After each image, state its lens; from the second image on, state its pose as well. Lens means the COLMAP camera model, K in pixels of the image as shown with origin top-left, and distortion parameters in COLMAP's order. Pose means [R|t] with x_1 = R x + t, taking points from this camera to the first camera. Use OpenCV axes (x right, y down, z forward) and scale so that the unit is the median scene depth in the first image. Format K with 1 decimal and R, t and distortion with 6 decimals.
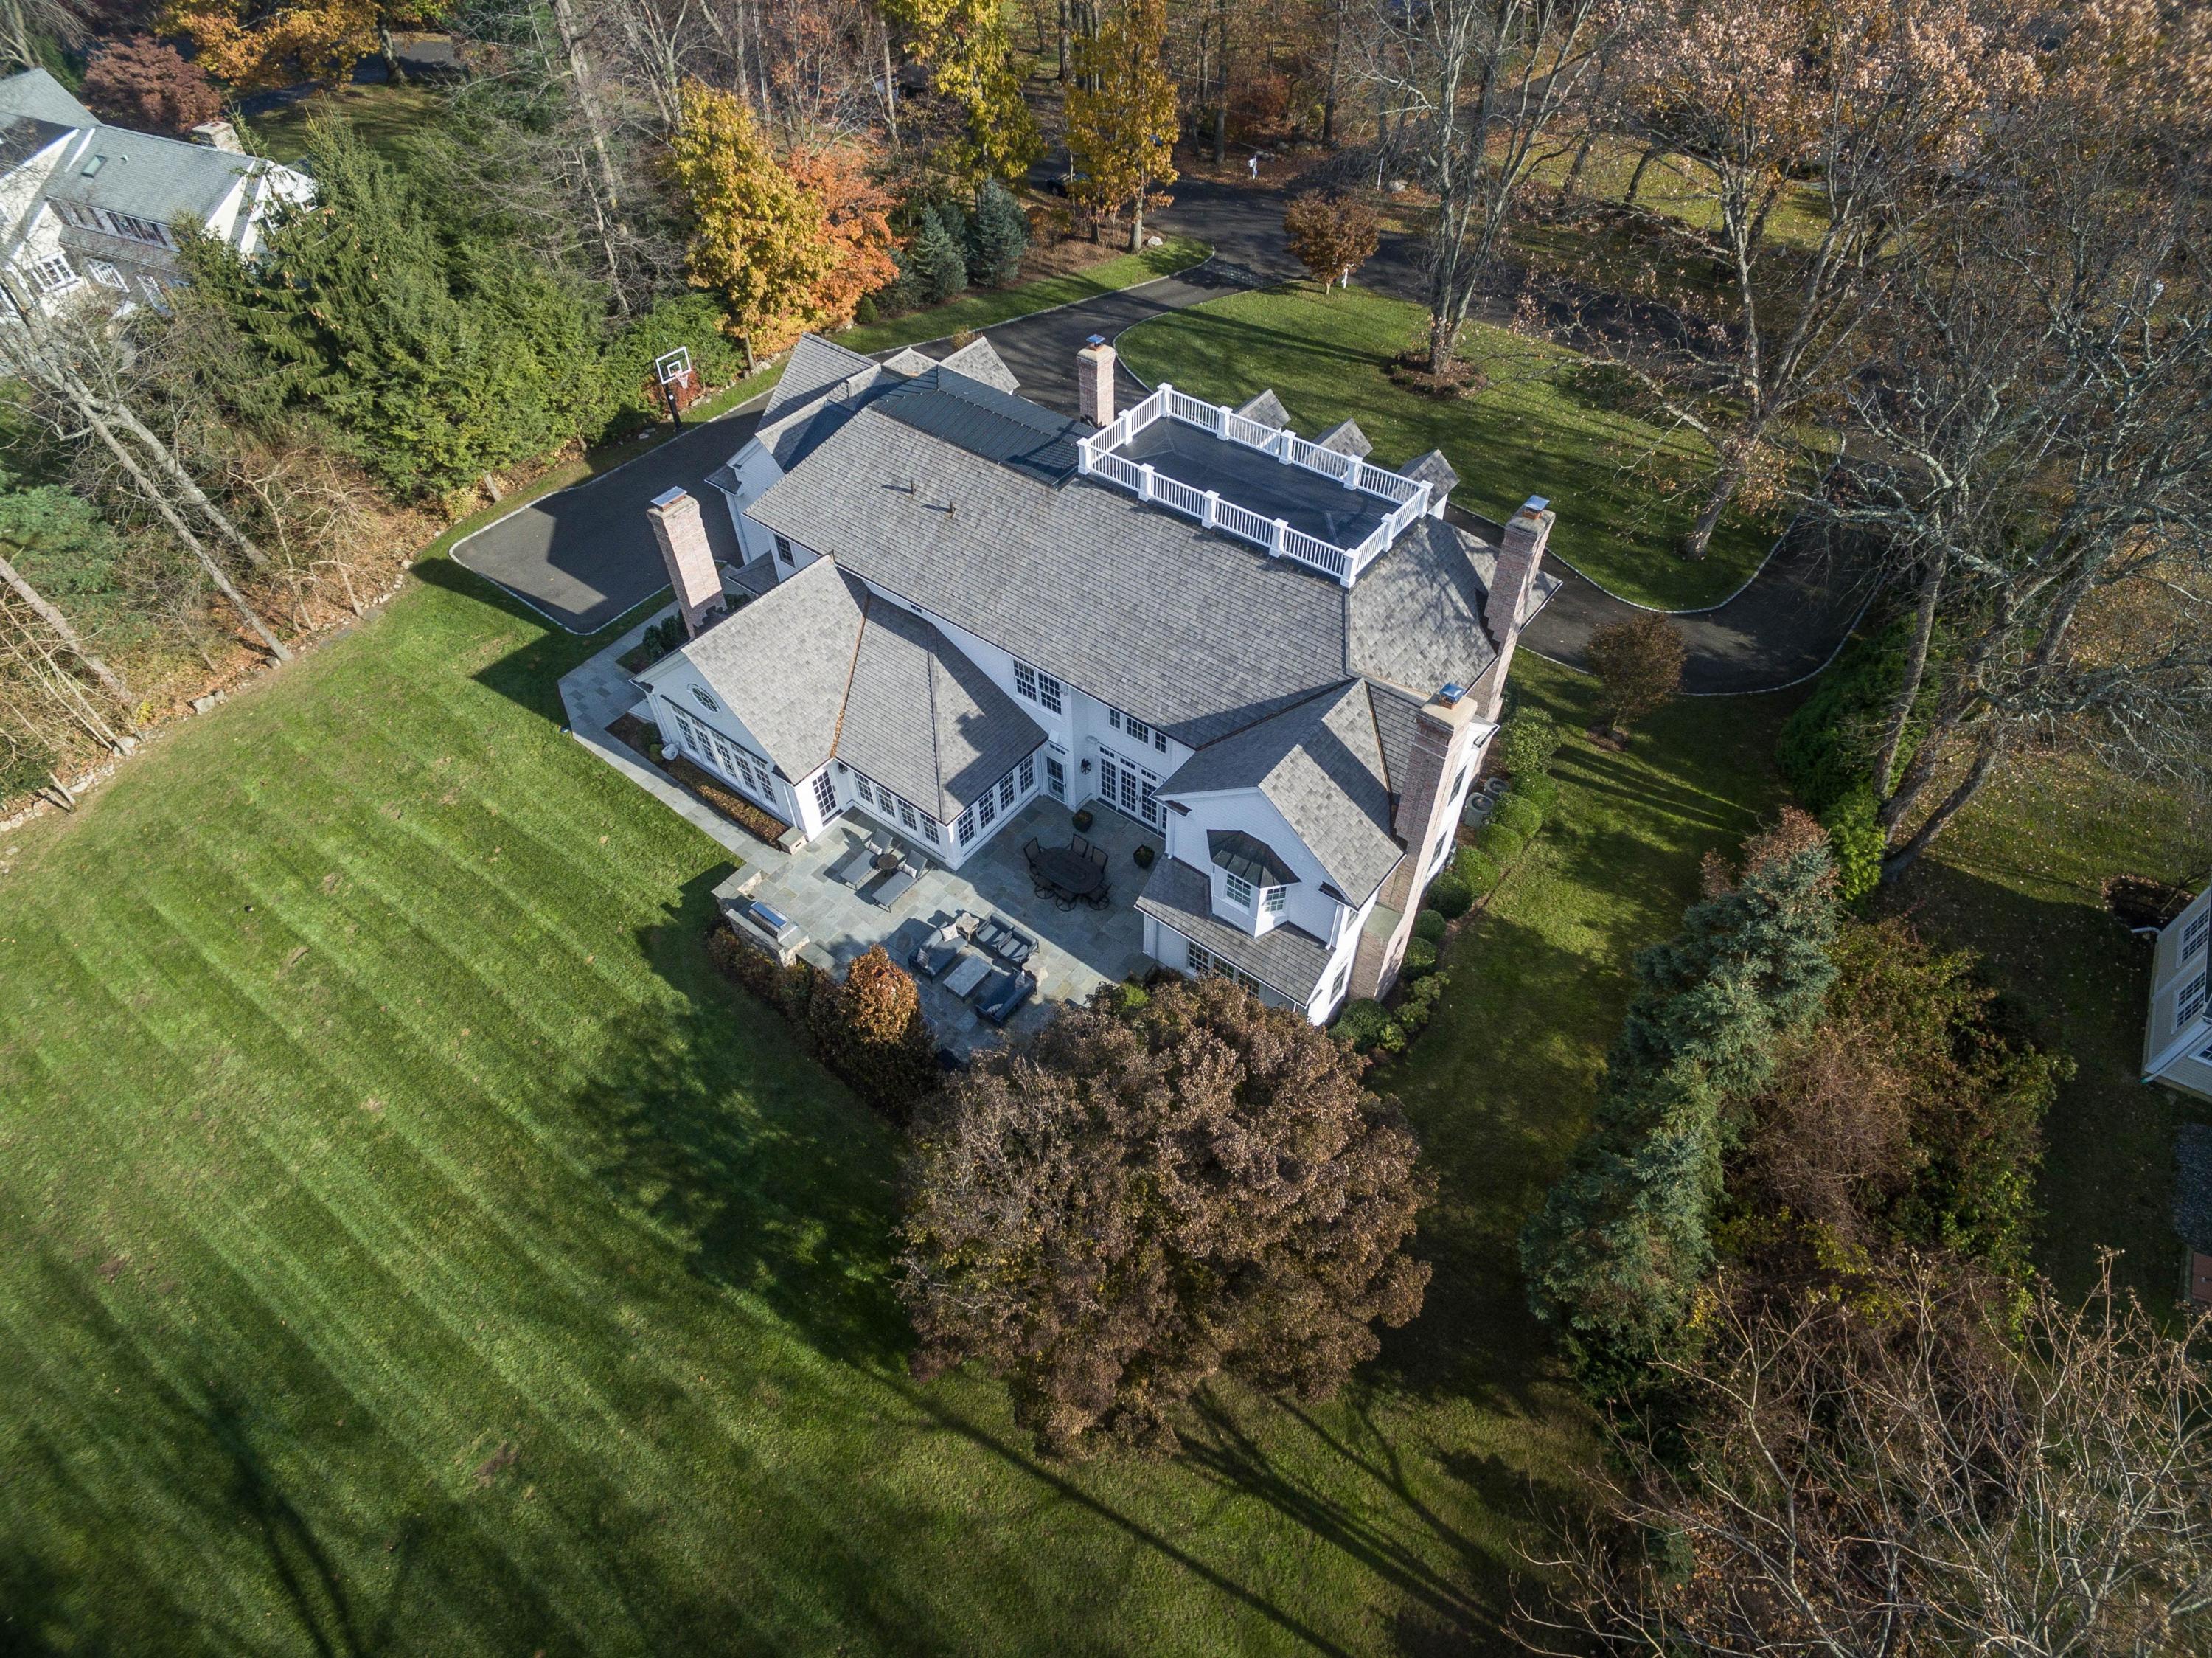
lens RADIAL K [[1228.3, 0, 1106.0], [0, 1228.3, 829.0], [0, 0, 1]] dist [0.003137, -0.000357]
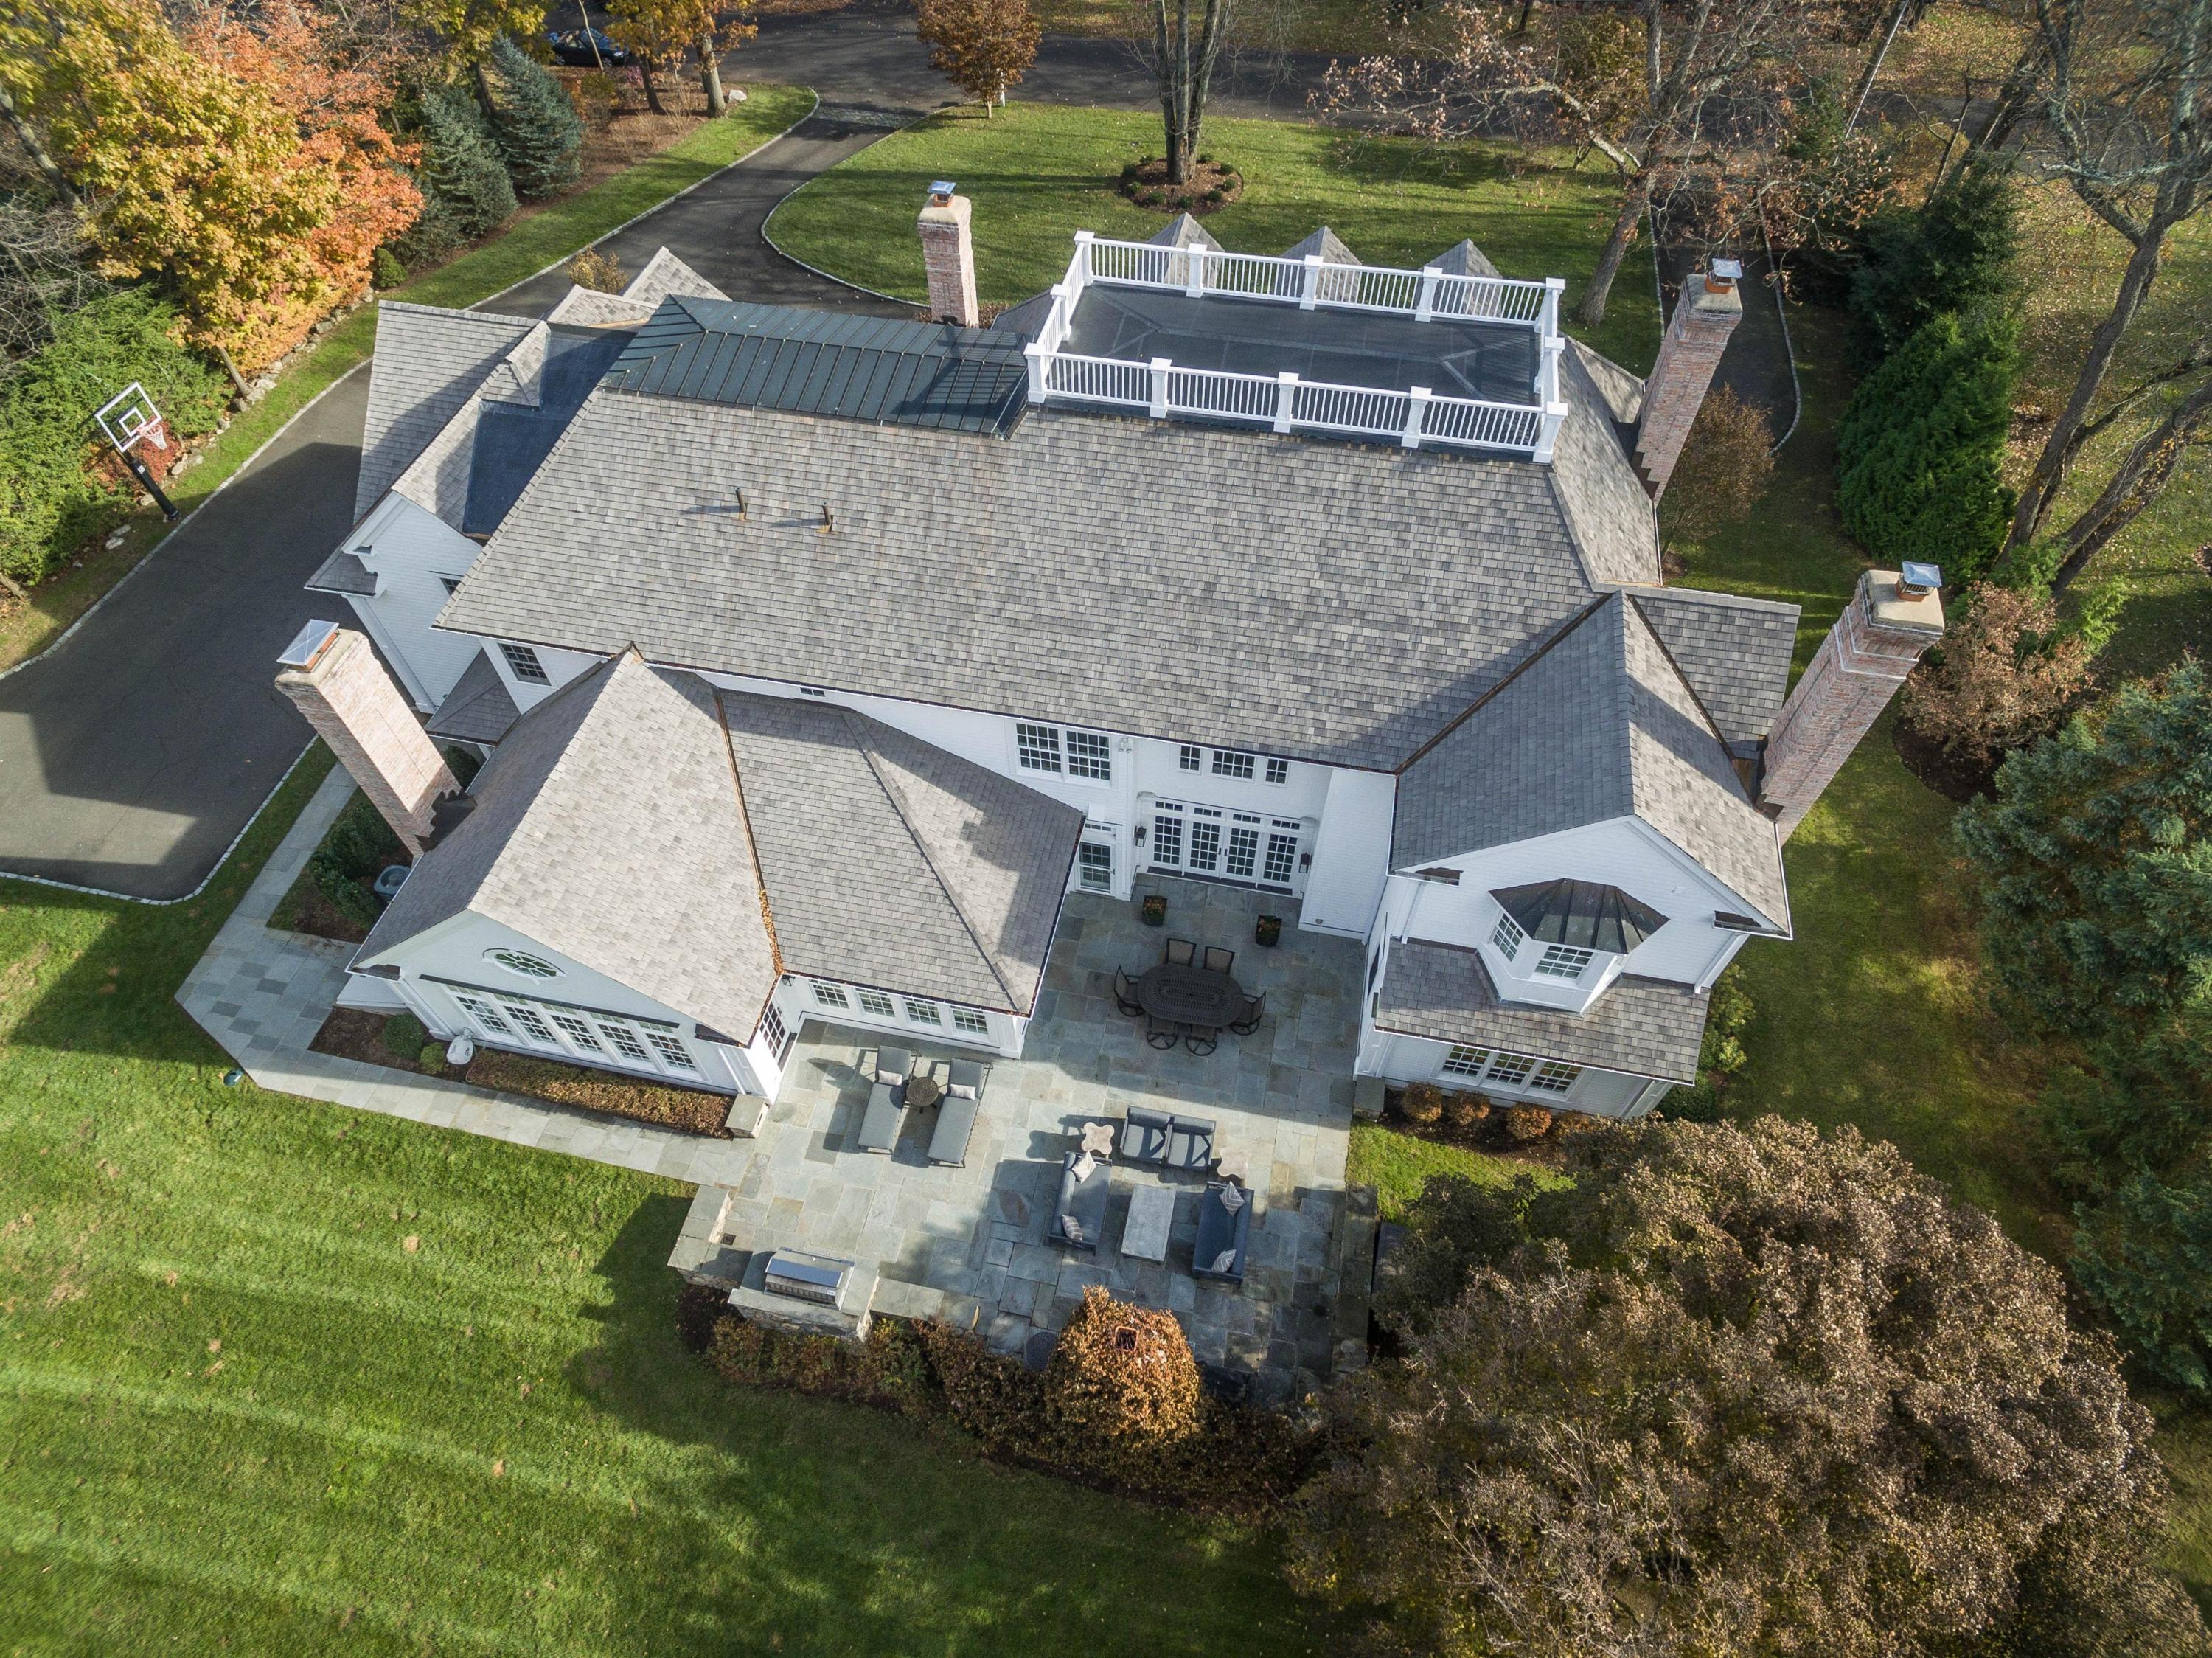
lens RADIAL K [[1228.3, 0, 1106.0], [0, 1228.3, 829.0], [0, 0, 1]] dist [0.003137, -0.000357]
pose [[0.896782, -0.349876, 0.270866, -0.189600], [0.326966, 0.936451, 0.127090, -0.129186], [-0.298119, -0.025408, 0.954191, 0.329466]]
